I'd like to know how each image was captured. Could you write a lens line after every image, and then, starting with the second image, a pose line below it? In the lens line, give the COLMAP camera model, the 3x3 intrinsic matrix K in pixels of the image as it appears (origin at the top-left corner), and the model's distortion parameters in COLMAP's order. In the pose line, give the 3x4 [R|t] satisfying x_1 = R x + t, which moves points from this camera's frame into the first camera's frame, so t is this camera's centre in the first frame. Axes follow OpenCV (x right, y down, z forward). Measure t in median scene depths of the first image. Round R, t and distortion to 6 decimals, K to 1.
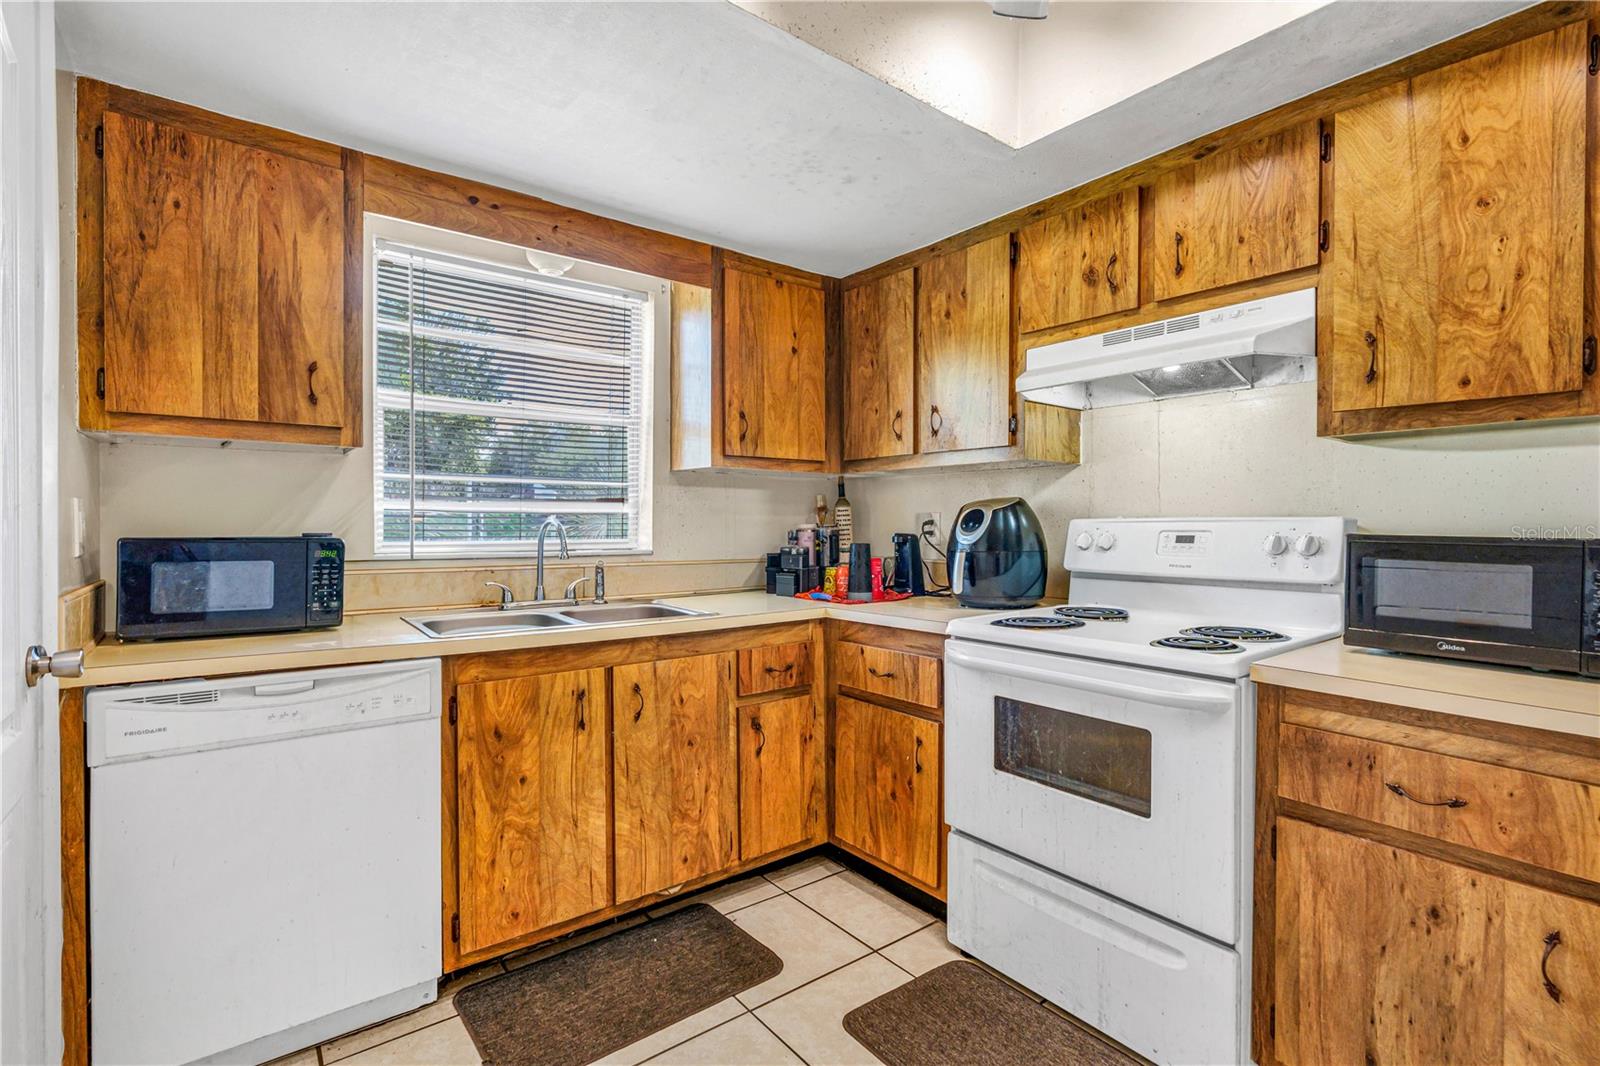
lens RADIAL K [[751.0, 0, 800.0], [0, 751.0, 533.0], [0, 0, 1]] dist [-0.003254, 0.001340]
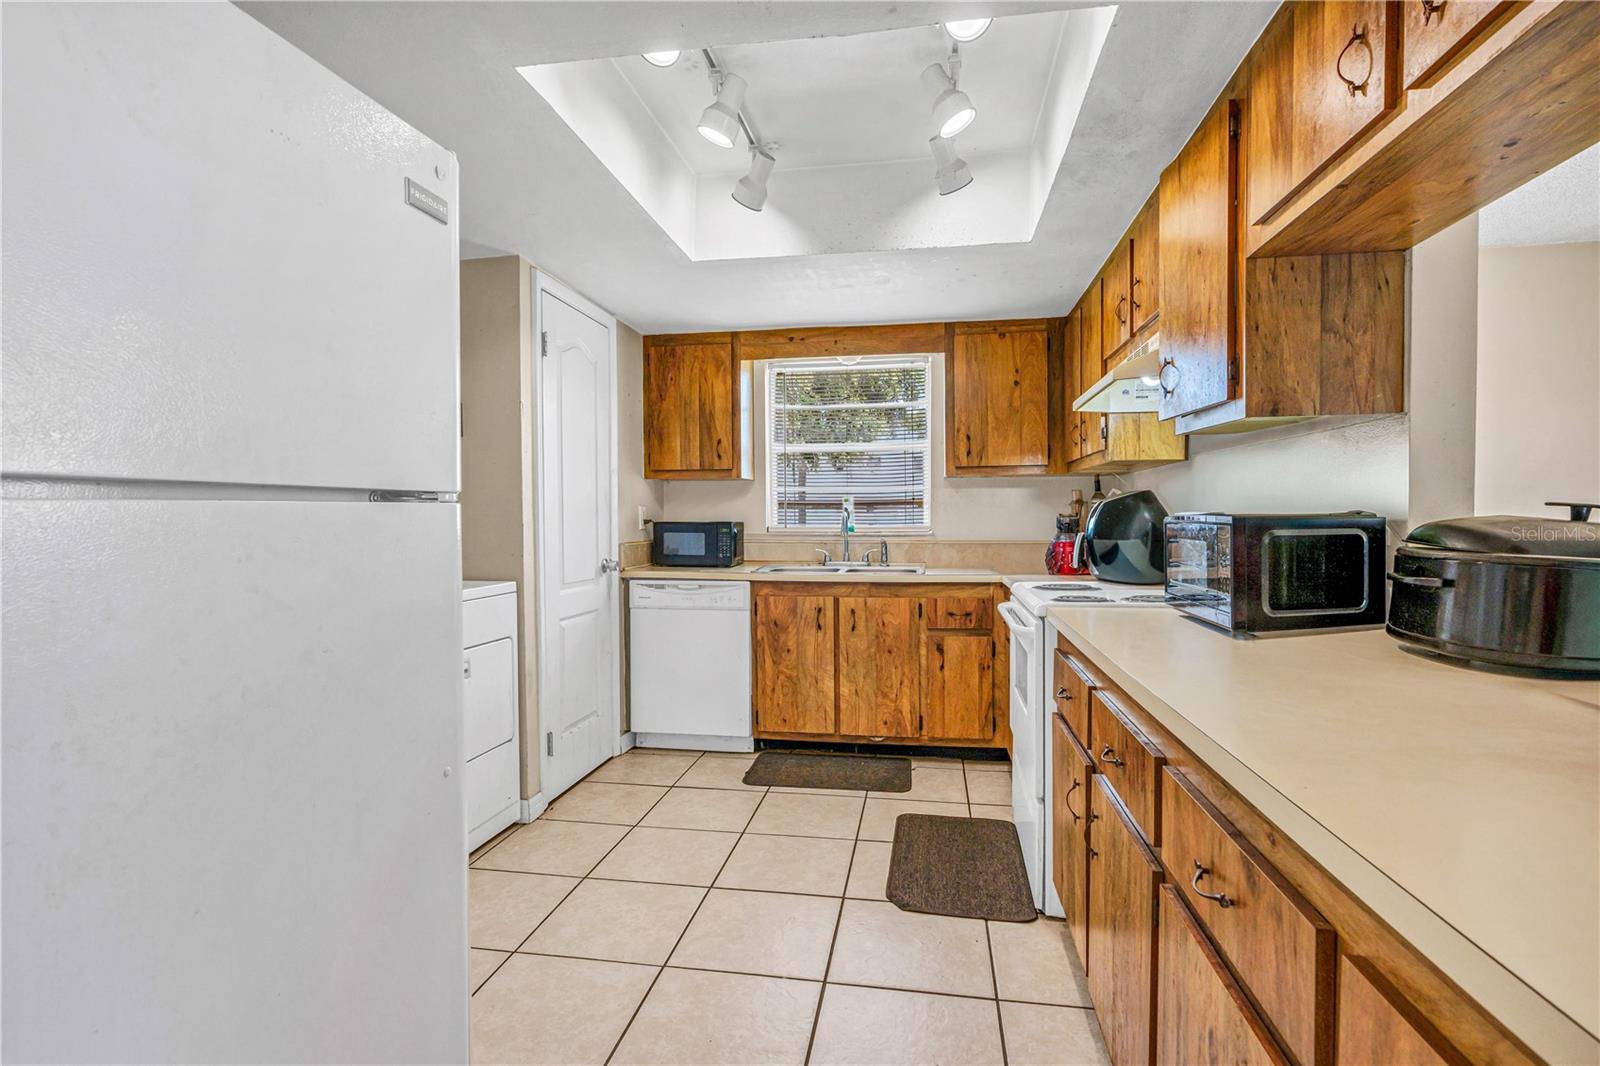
lens RADIAL K [[753.1, 0, 799.5], [0, 753.1, 543.5], [0, 0, 1]] dist [-0.003856, 0.000349]
pose [[0.678800, 0.017997, -0.734103, 0.975502], [-0.004413, 0.999782, 0.020430, 0.018954], [0.734310, -0.010628, 0.678731, -0.249691]]
